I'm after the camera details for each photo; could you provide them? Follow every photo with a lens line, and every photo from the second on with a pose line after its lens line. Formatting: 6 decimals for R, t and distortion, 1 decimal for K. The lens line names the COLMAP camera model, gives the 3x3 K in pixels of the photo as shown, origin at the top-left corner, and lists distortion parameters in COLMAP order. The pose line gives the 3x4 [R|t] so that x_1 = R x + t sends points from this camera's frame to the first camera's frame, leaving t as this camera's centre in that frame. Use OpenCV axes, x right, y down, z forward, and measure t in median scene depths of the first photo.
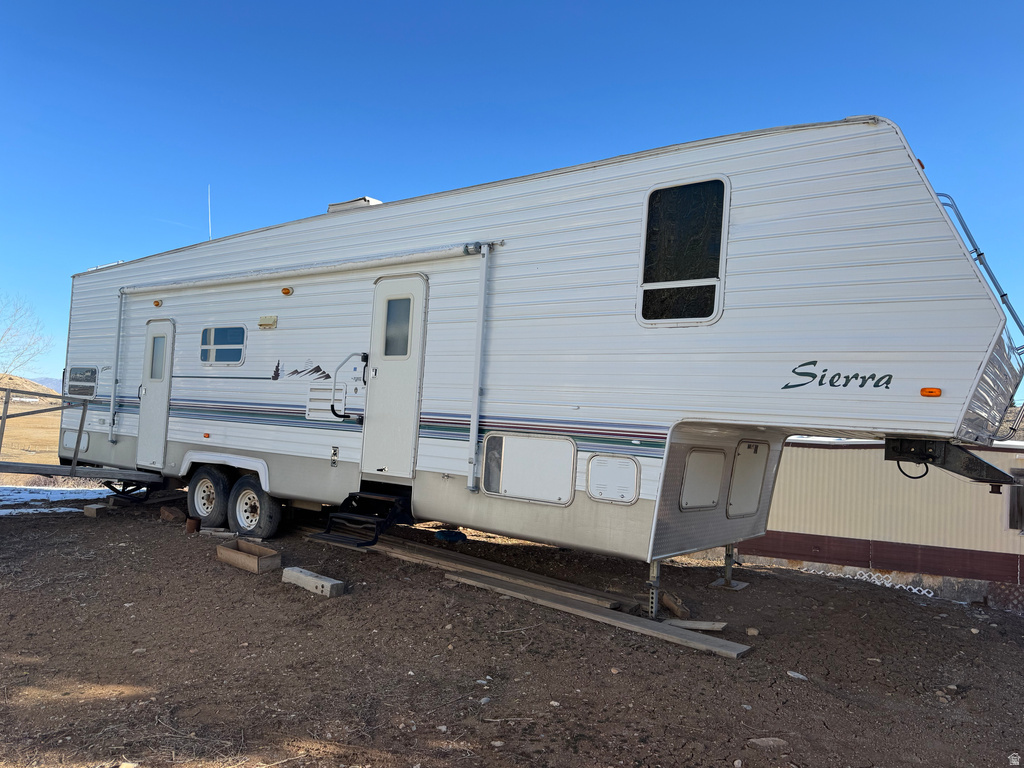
lens RADIAL K [[717.3, 0, 512.0], [0, 717.3, 383.6], [0, 0, 1]] dist [0.028356, -0.032617]
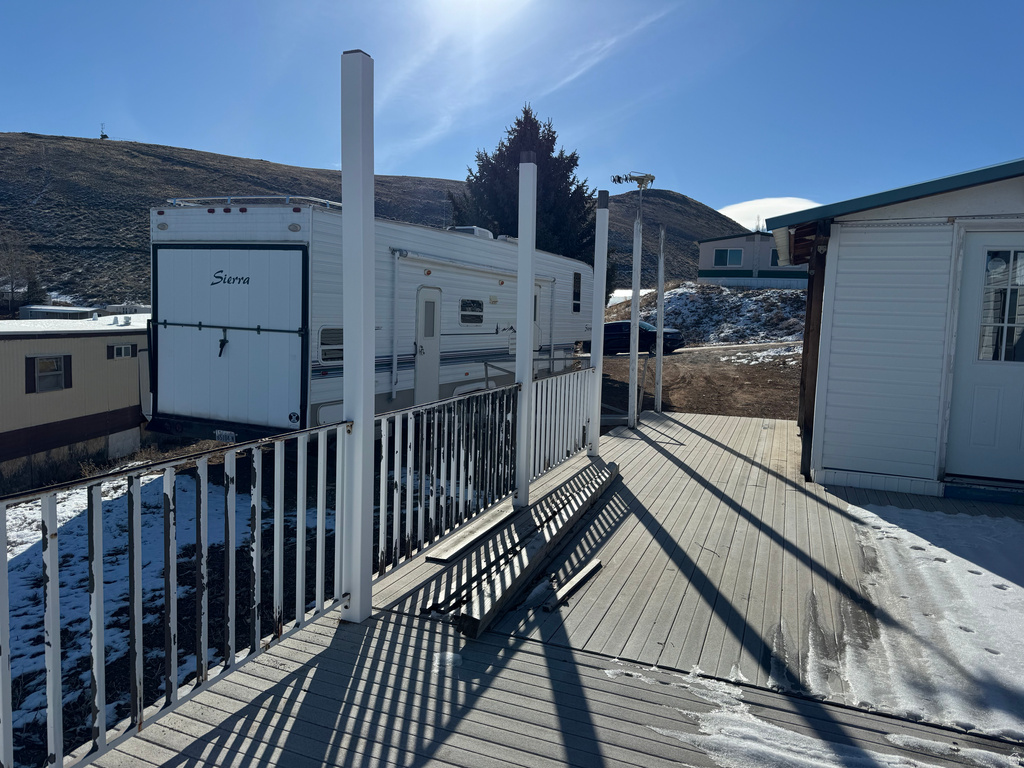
lens RADIAL K [[717.3, 0, 515.4], [0, 717.3, 383.9], [0, 0, 1]] dist [0.028356, -0.032617]
pose [[-0.252203, -0.170959, 0.952453, -1.820185], [-0.119796, 0.982215, 0.144580, -0.129655], [-0.960230, -0.077637, -0.268198, 1.278264]]
